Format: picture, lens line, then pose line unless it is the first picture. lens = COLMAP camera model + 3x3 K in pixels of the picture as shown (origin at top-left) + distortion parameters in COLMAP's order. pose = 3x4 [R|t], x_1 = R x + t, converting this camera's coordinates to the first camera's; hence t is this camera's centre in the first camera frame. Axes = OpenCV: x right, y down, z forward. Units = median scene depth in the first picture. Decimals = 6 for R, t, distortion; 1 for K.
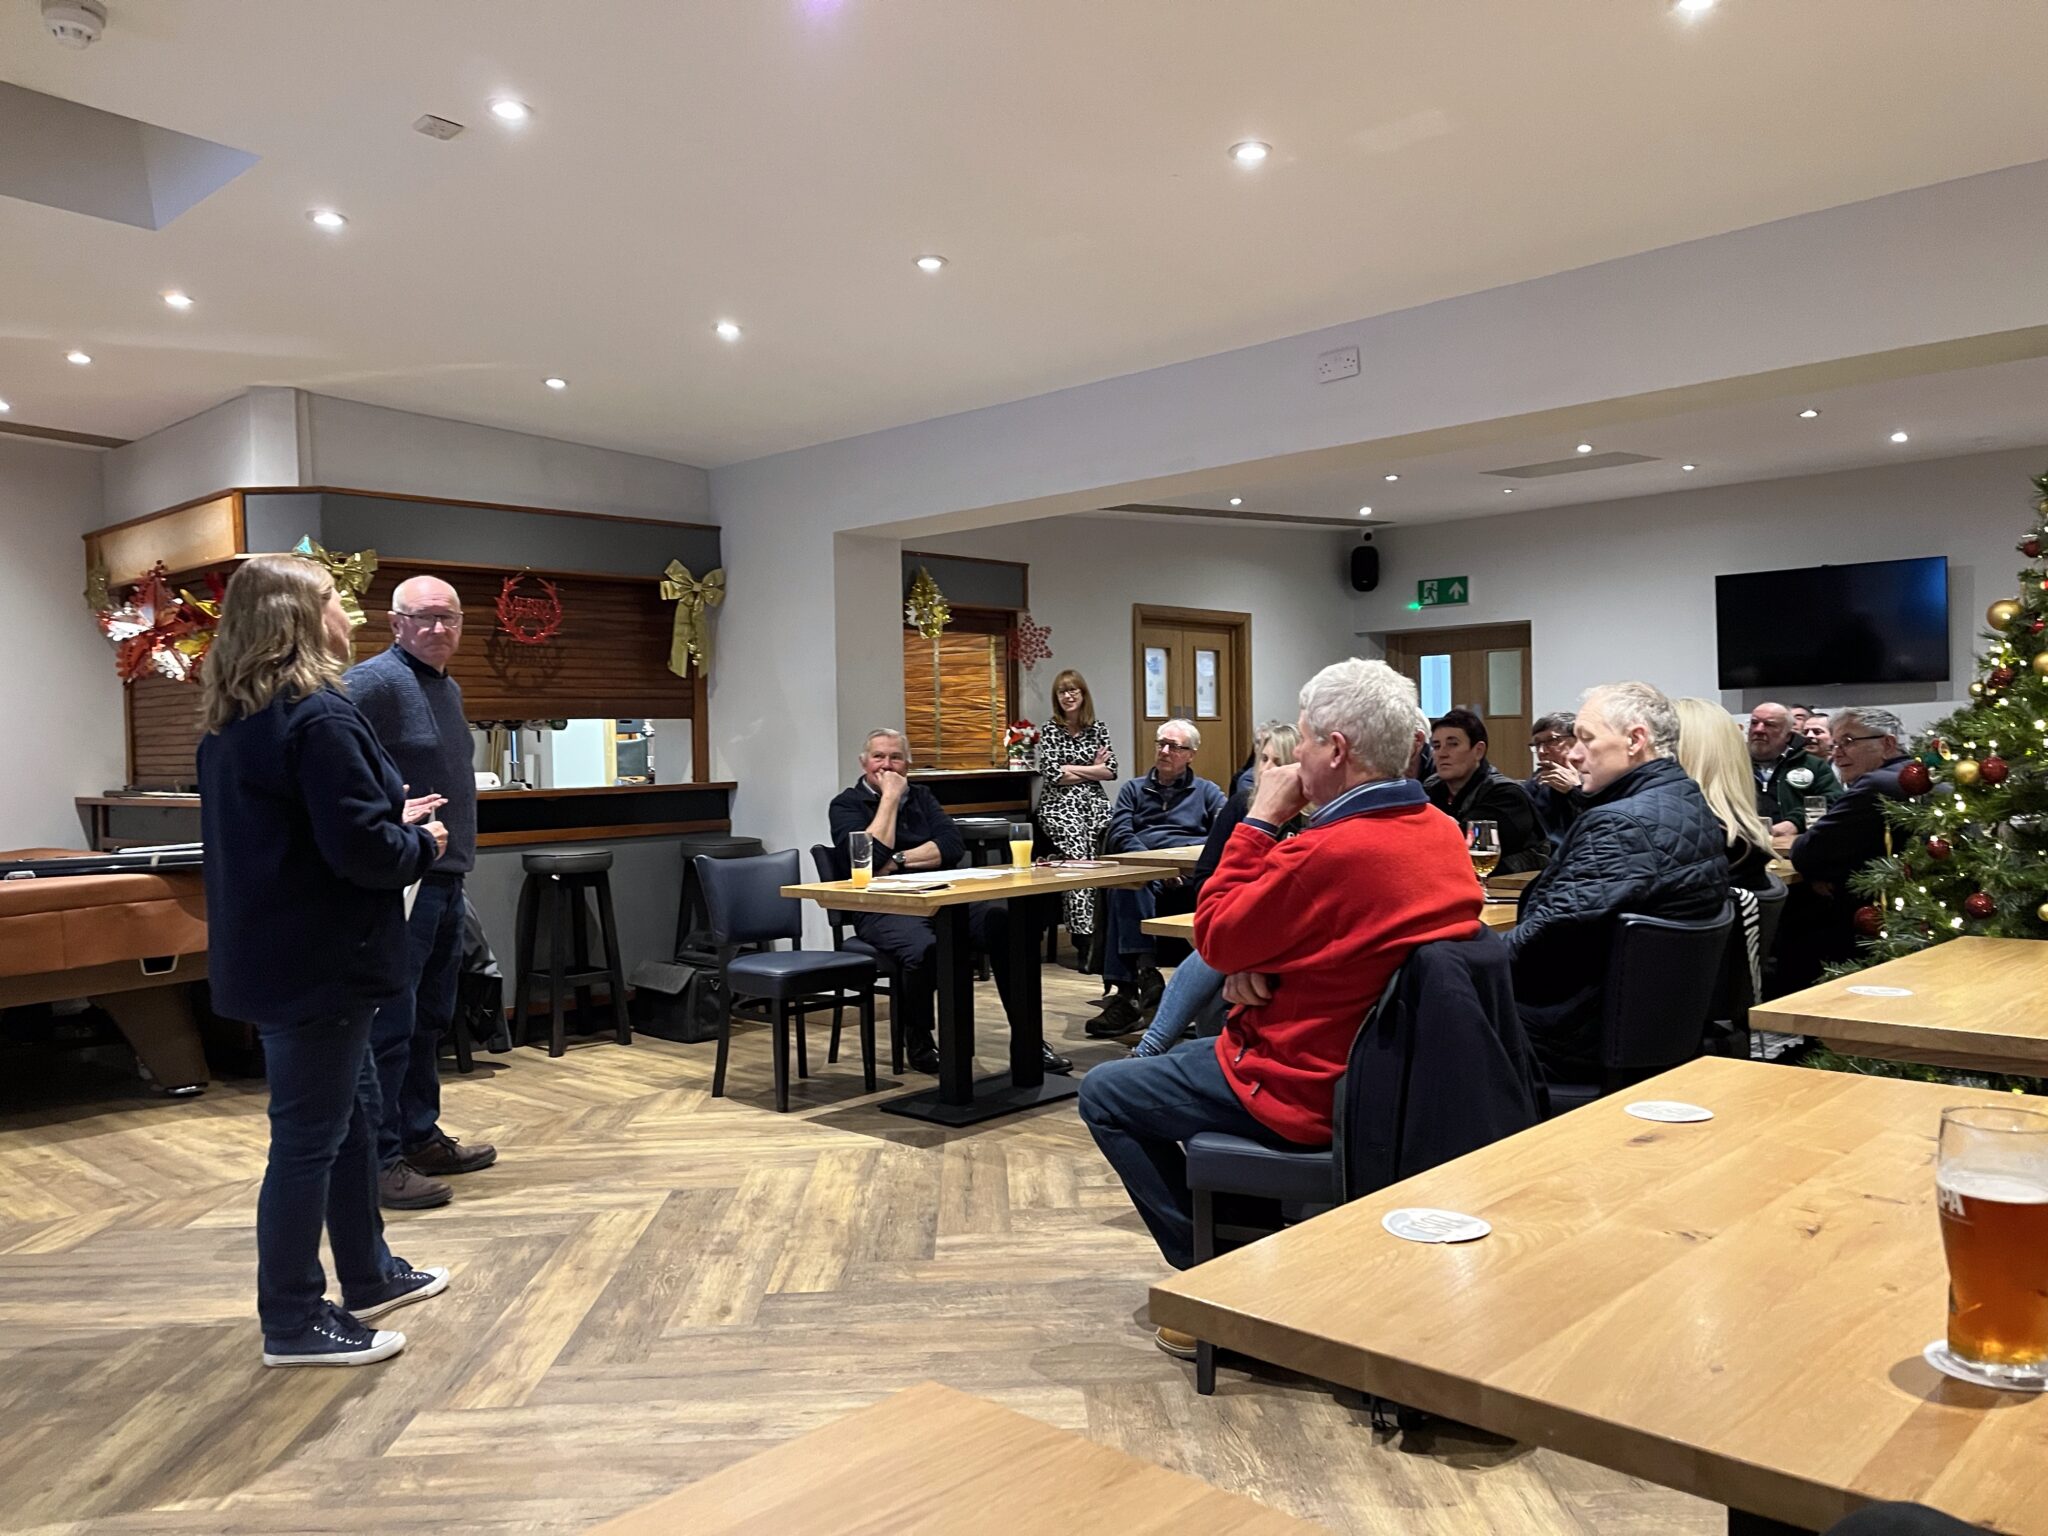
lens RADIAL K [[1538.0, 0, 1035.1], [0, 1538.0, 769.1], [0, 0, 1]] dist [0.063468, -0.071489]
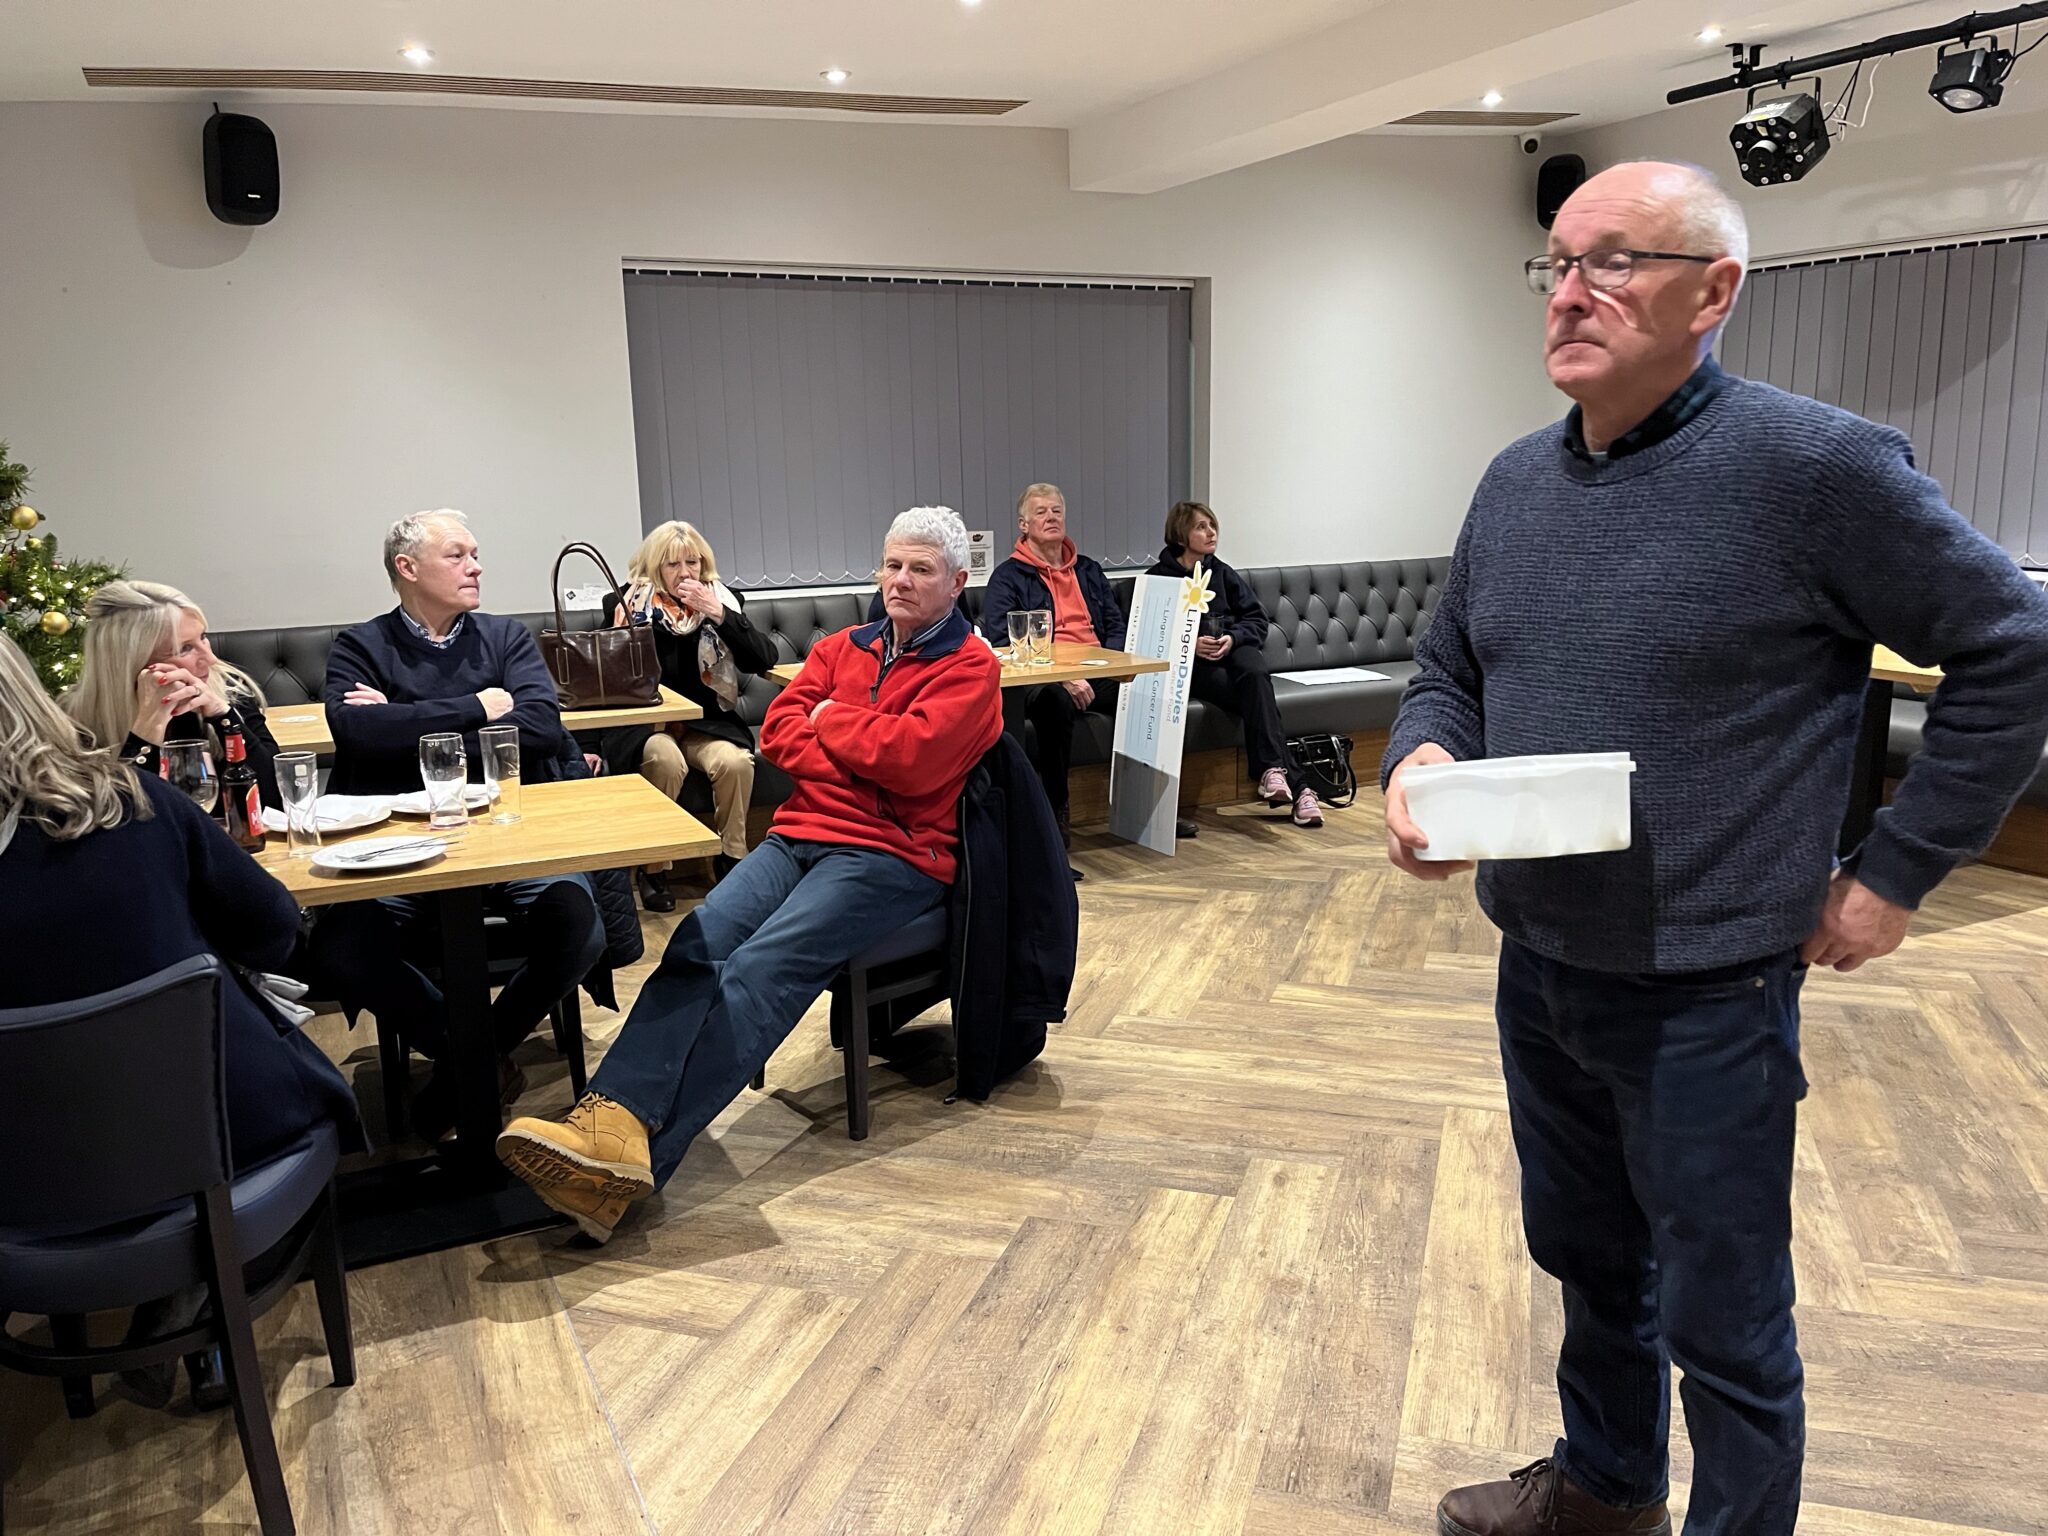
lens RADIAL K [[1599.2, 0, 1008.8], [0, 1599.2, 760.4], [0, 0, 1]] dist [0.030578, -0.012559]
pose [[-0.935402, -0.031125, 0.352214, -0.289060], [0.044104, 0.978068, 0.203563, -0.077594], [-0.350825, 0.205947, -0.913514, 1.437139]]
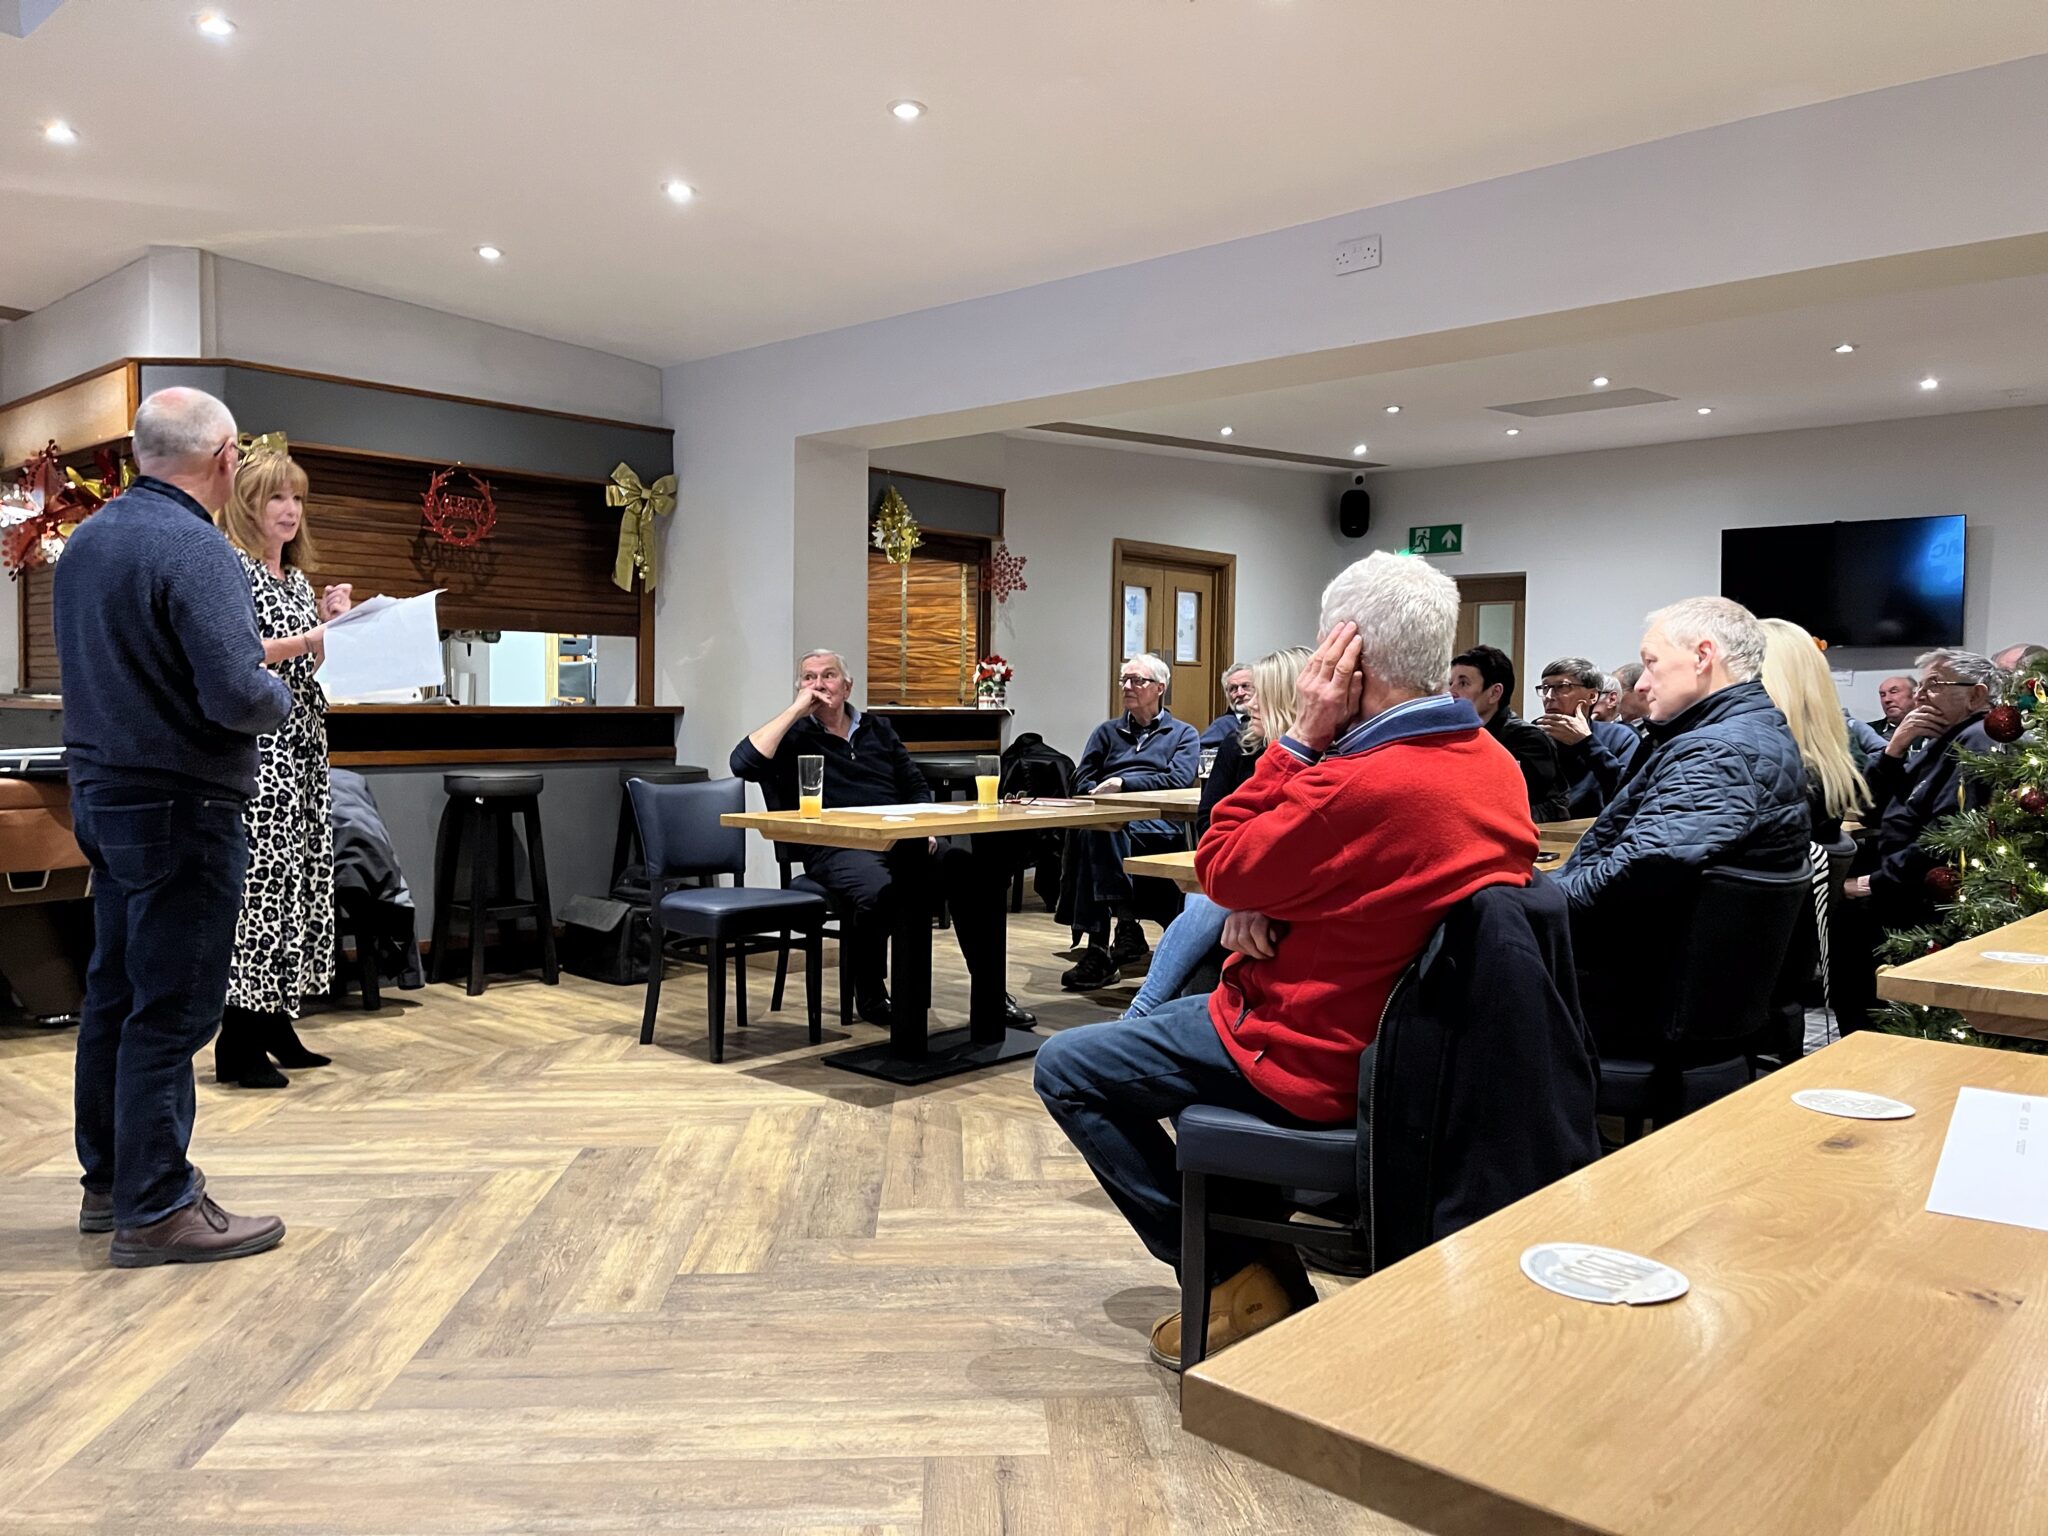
lens RADIAL K [[1538.0, 0, 1033.5], [0, 1538.0, 751.5], [0, 0, 1]] dist [0.063468, -0.071489]
pose [[0.999283, 0.031809, 0.020548, -0.002243], [-0.032155, 0.999343, 0.016698, 0.021470], [-0.020003, -0.017347, 0.999649, 0.109302]]
